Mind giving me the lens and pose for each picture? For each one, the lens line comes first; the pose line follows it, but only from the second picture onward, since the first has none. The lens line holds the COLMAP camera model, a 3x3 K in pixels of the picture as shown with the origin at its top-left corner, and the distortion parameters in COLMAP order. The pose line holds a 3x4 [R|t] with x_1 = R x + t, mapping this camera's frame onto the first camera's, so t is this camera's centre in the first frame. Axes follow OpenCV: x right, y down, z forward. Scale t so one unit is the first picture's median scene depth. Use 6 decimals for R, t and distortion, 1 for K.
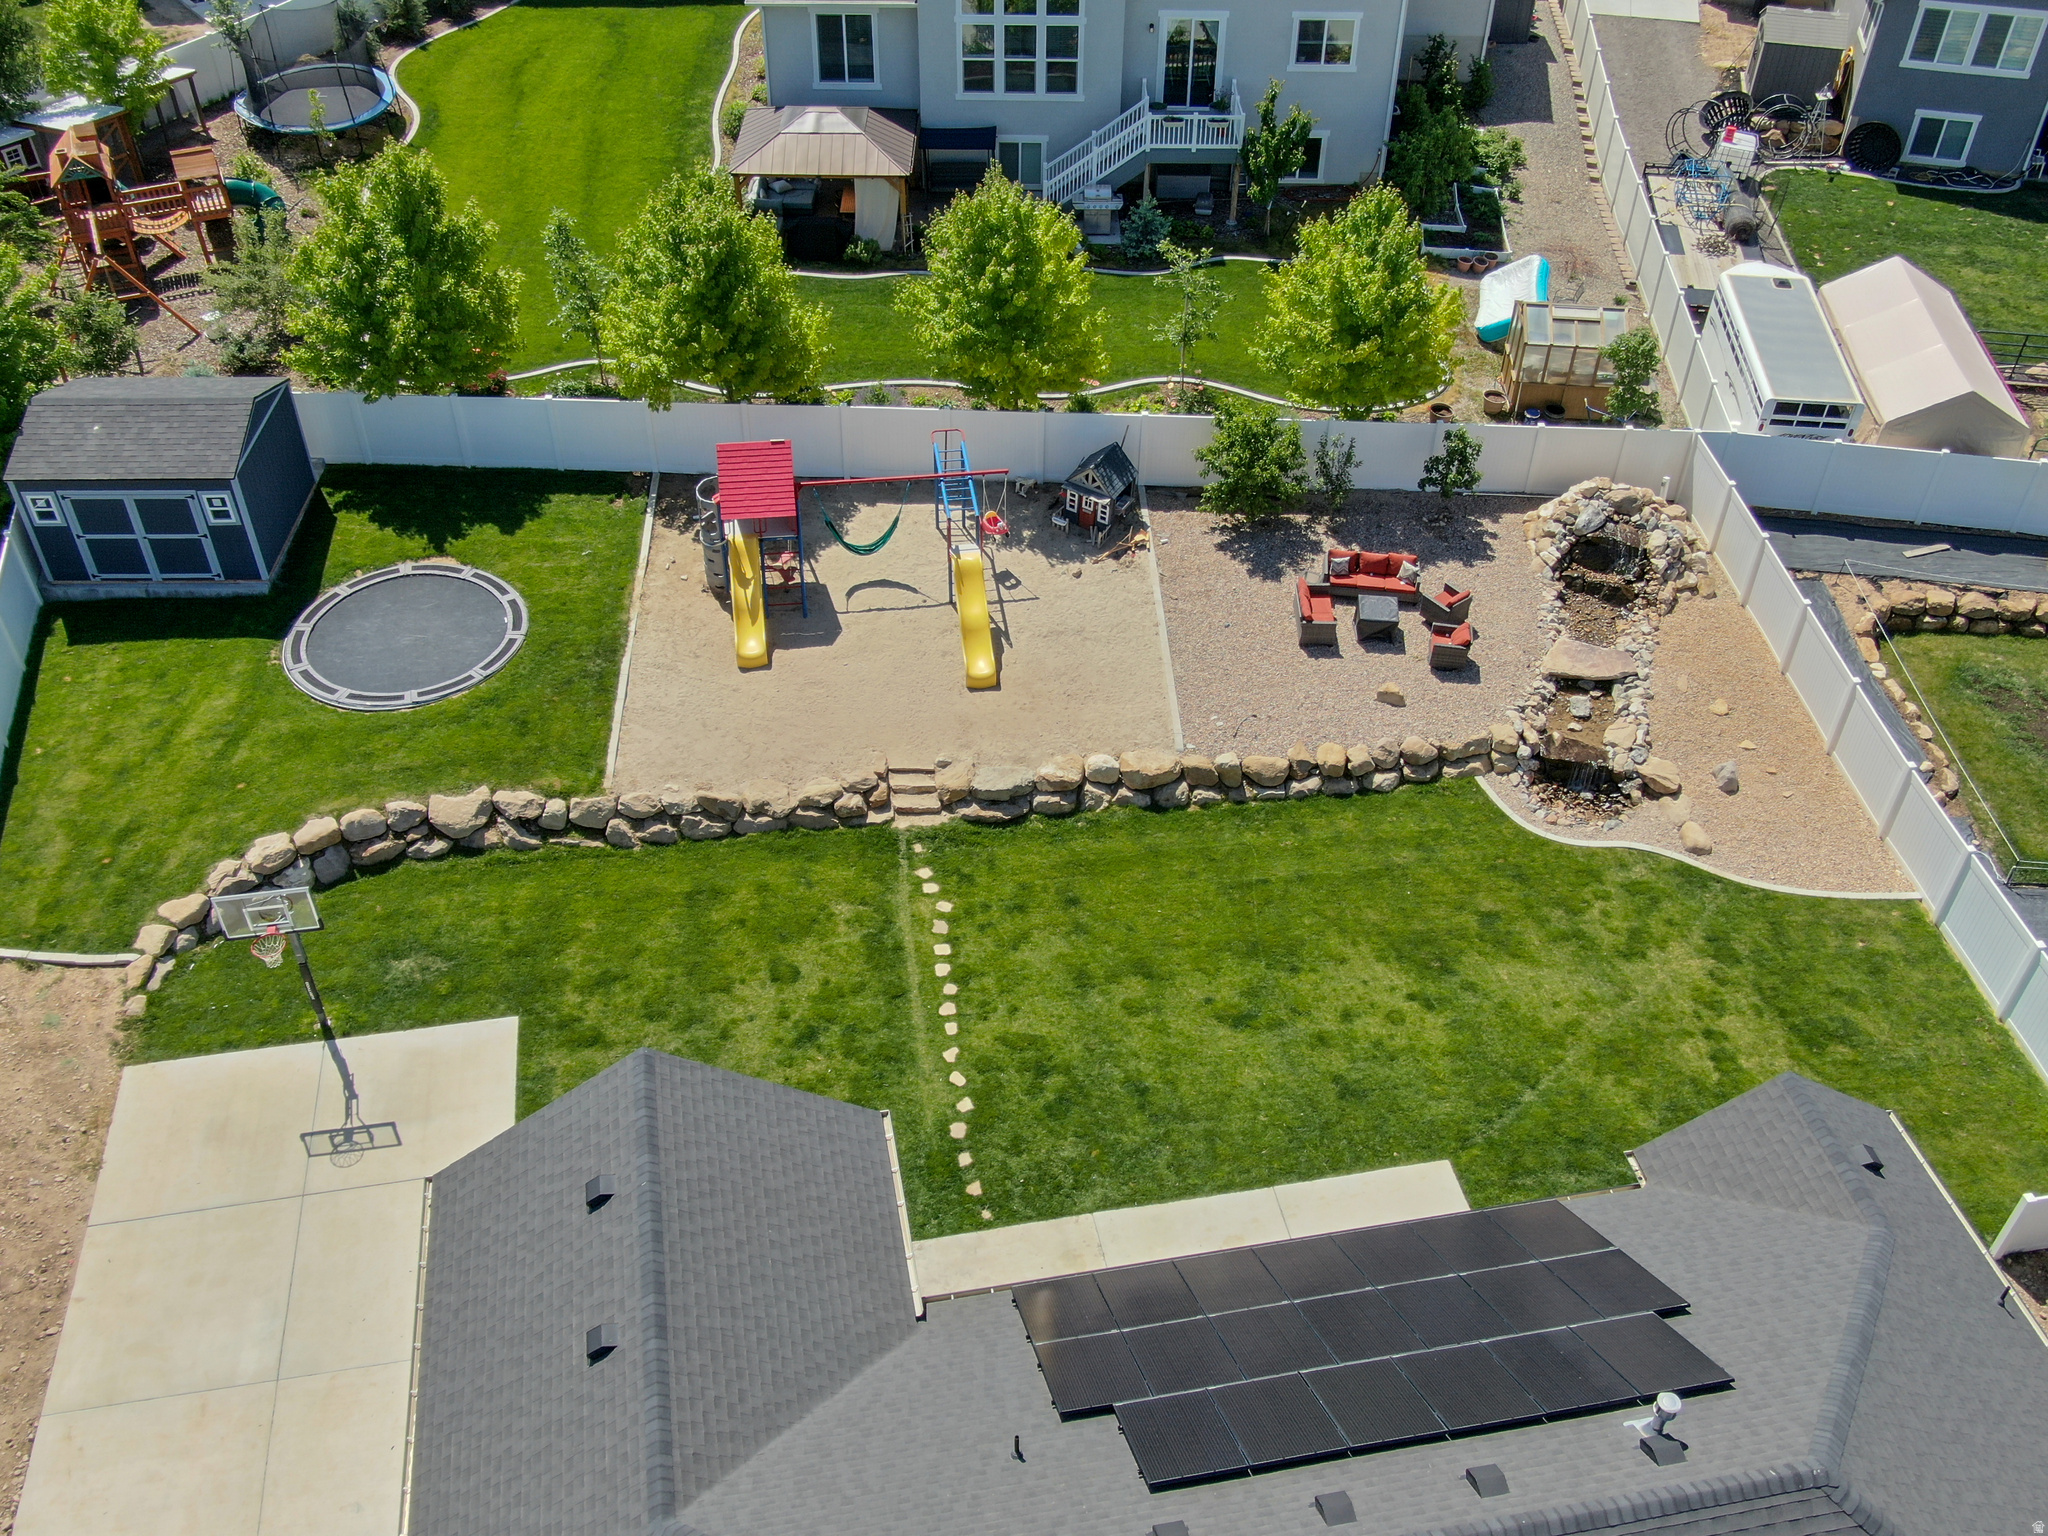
lens RADIAL K [[1839.4, 0, 1024.0], [0, 1839.4, 768.0], [0, 0, 1]] dist [-0.001385, -0.001942]
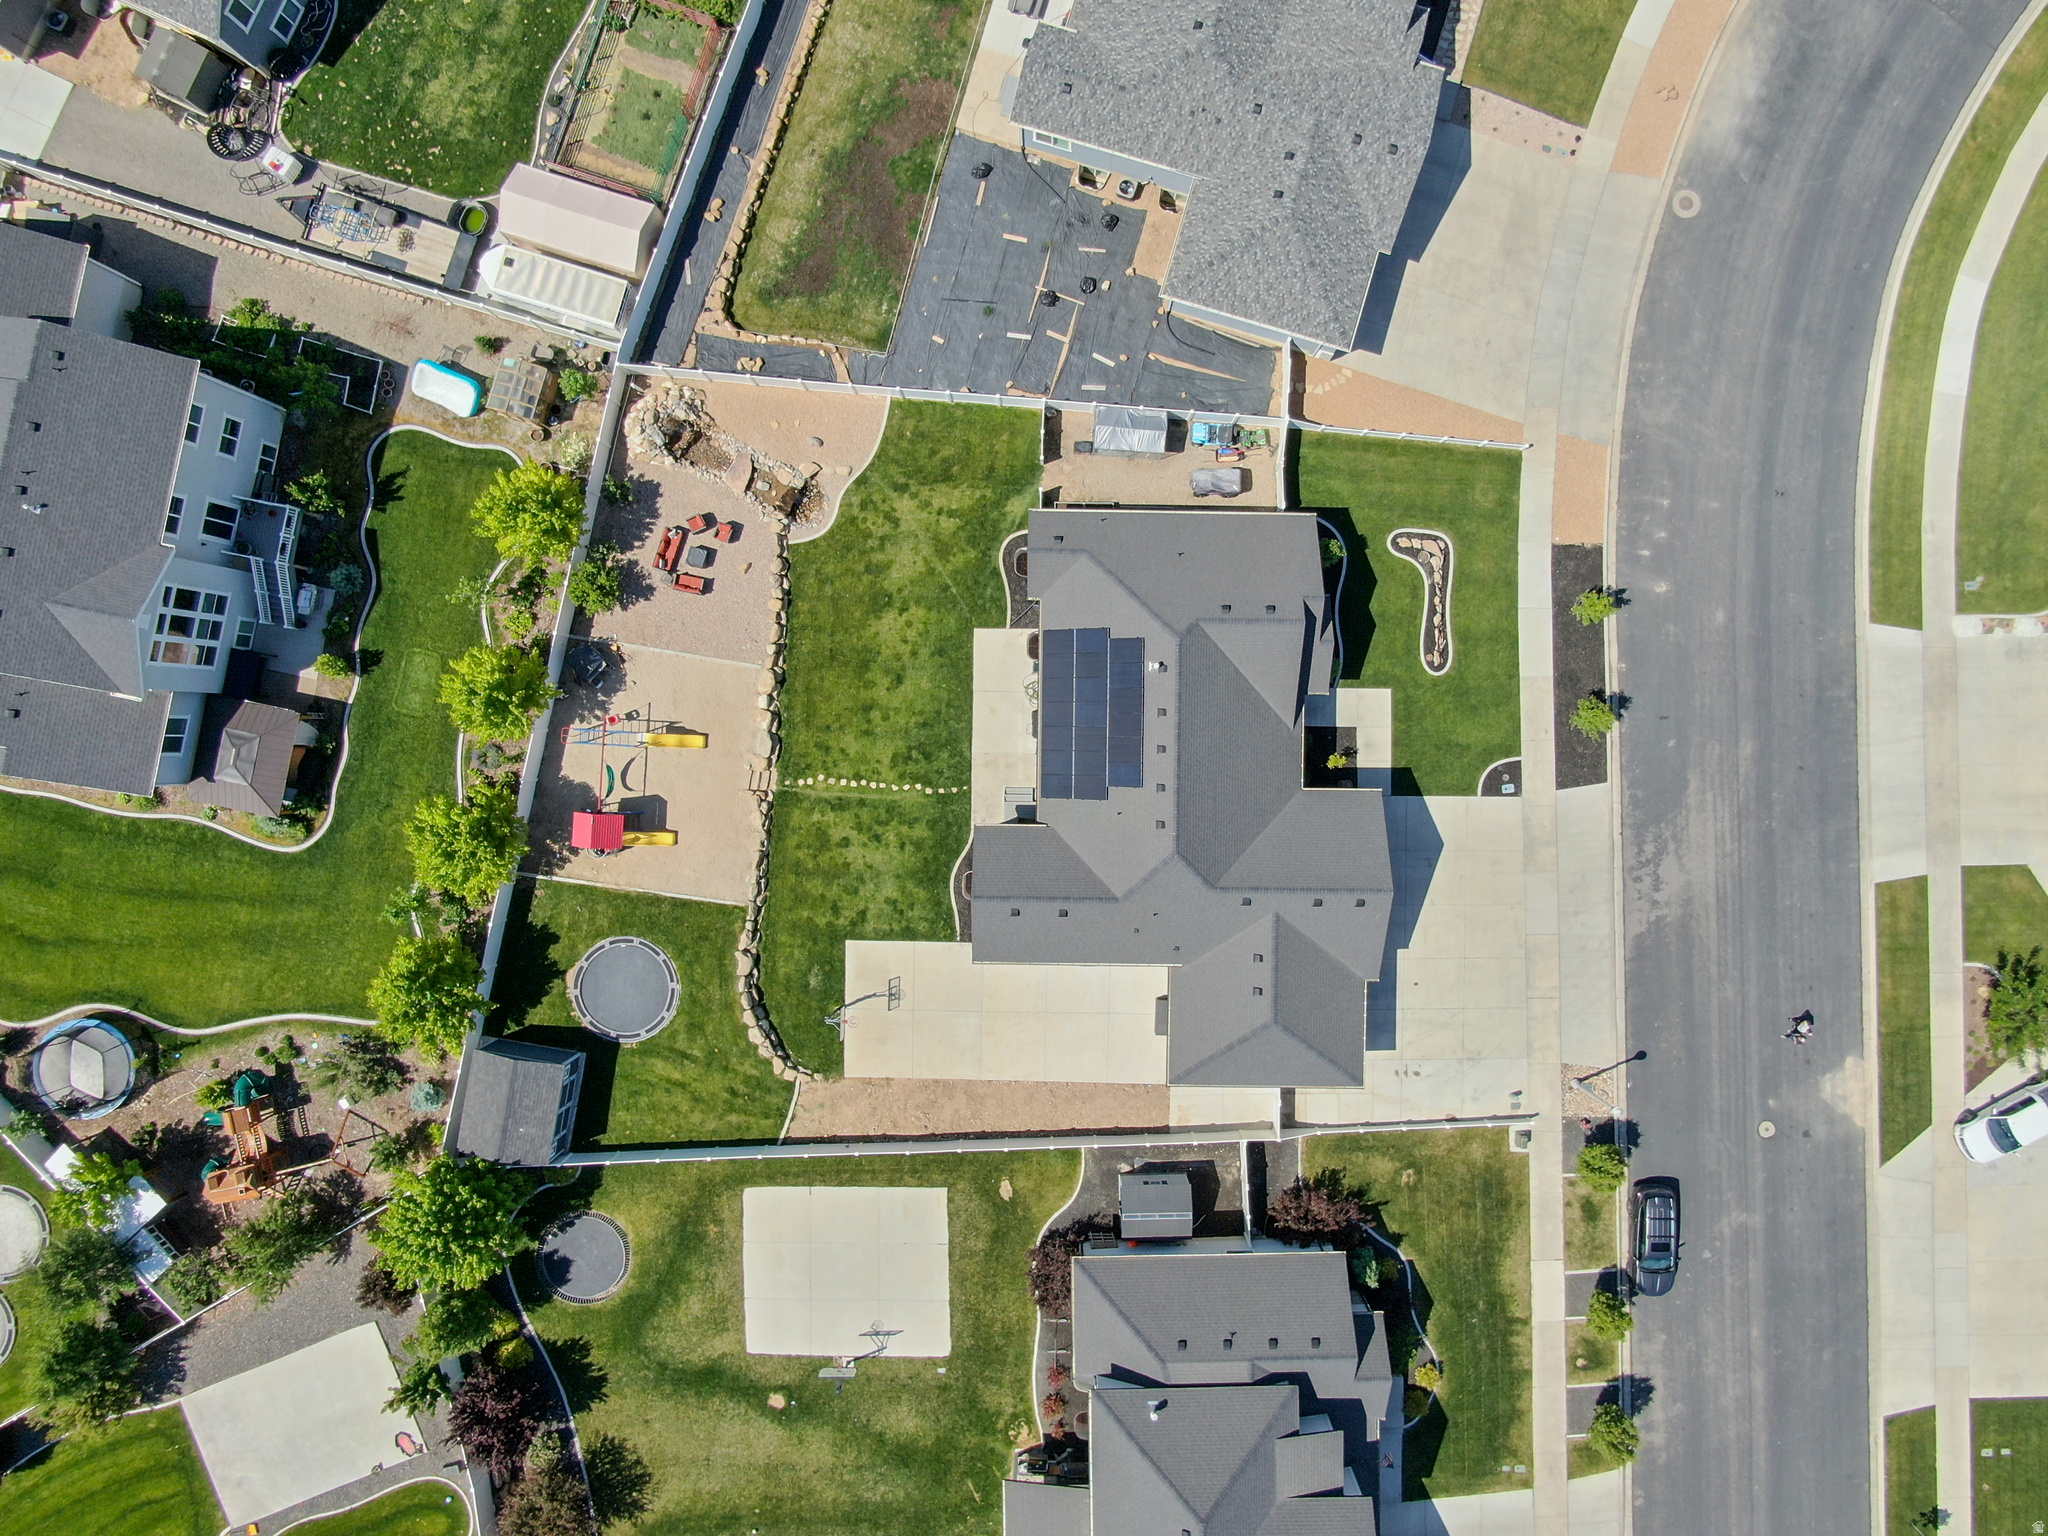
lens RADIAL K [[1539.2, 0, 1070.1], [0, 1539.2, 746.7], [0, 0, 1]] dist [-0.029325, 0.021704]
pose [[0.201506, -0.979437, -0.009889, 0.078377], [0.614148, 0.118475, 0.780247, -1.210475], [-0.763032, -0.163297, 0.625393, -0.519120]]
